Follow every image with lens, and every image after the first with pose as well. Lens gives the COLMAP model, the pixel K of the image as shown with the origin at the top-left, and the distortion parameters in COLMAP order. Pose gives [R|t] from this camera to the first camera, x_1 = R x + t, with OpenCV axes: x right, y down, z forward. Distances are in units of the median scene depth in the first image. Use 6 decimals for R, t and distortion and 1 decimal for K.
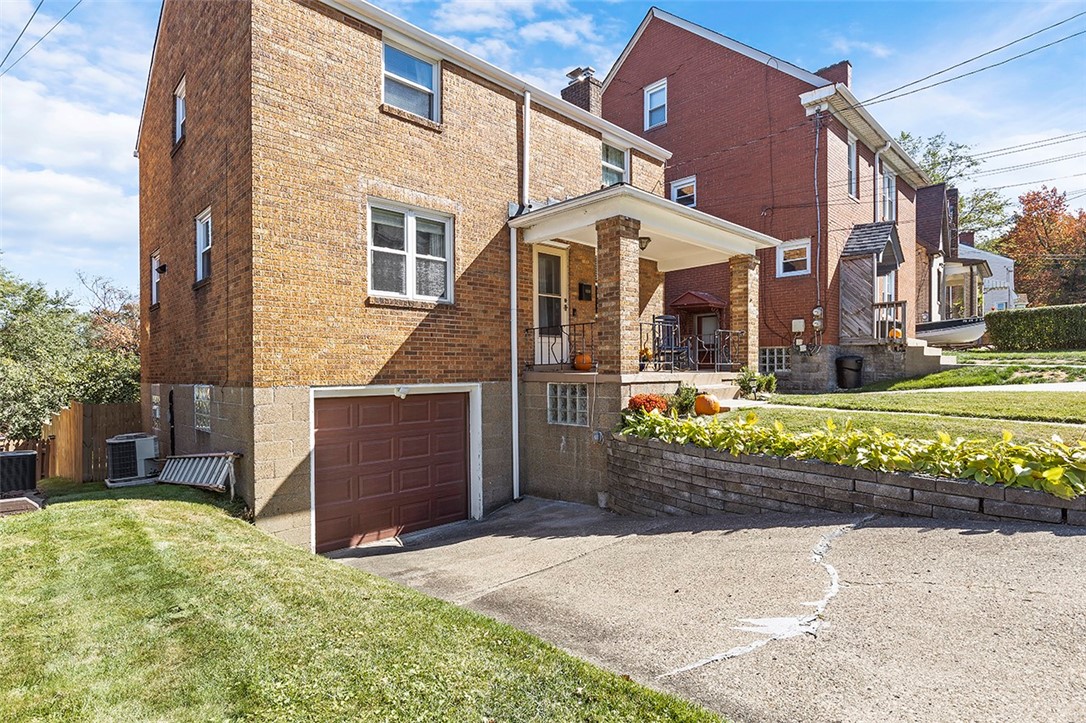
lens RADIAL K [[540.2, 0, 543.9], [0, 540.2, 371.7], [0, 0, 1]] dist [-0.006274, -0.000087]
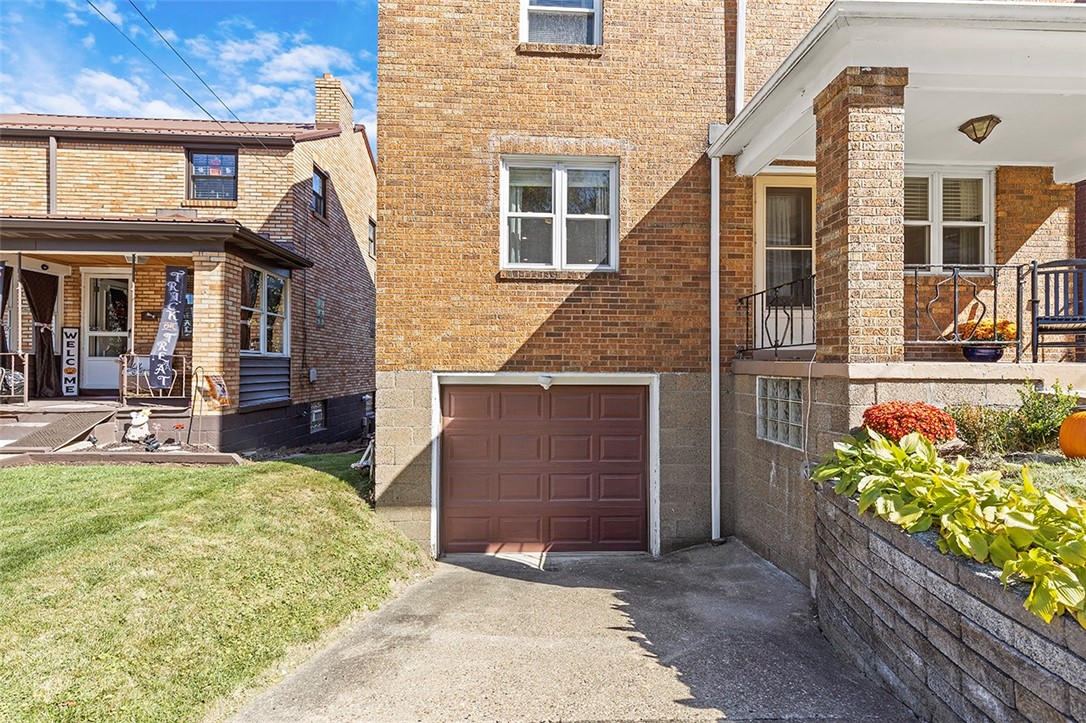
lens RADIAL K [[487.0, 0, 549.4], [0, 487.0, 359.4], [0, 0, 1]] dist [0.005663, -0.000081]
pose [[0.752944, 0.003954, -0.658073, 0.230823], [-0.013801, 0.999857, -0.009783, 0.010351], [0.657940, 0.016448, 0.752891, 0.424913]]
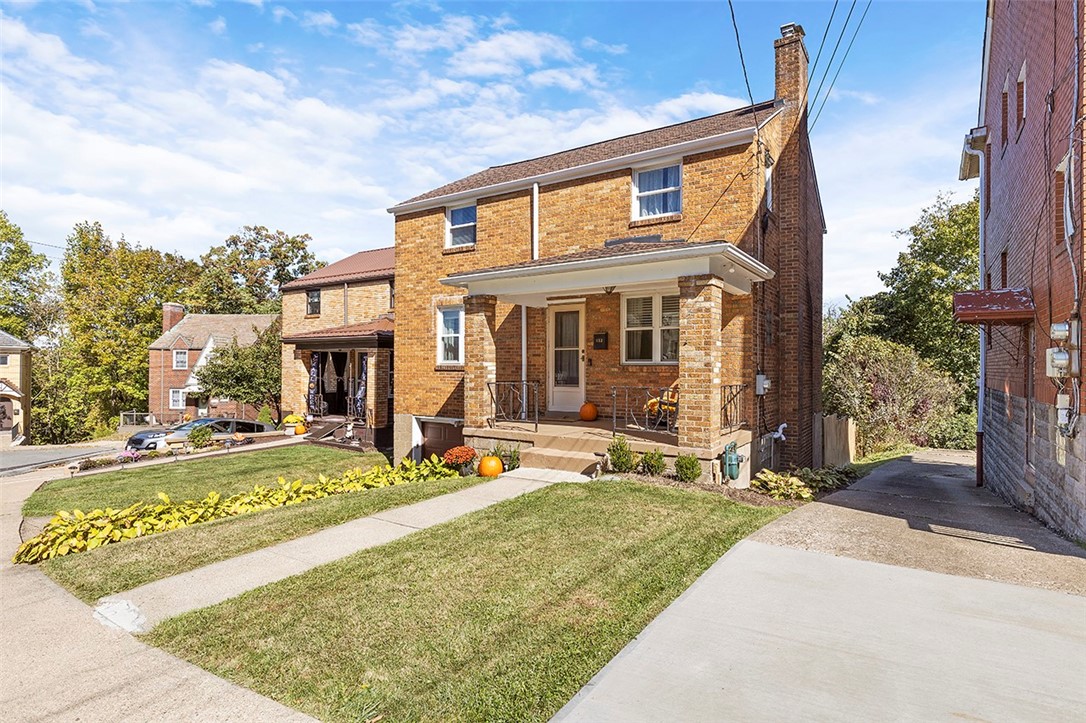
lens RADIAL K [[552.6, 0, 557.0], [0, 552.6, 360.2], [0, 0, 1]] dist [0.001444, 0.000093]
pose [[0.229835, -0.003786, -0.973222, 1.355148], [-0.010018, 0.999930, -0.006255, -0.135811], [0.973178, 0.011188, 0.229781, 0.888580]]
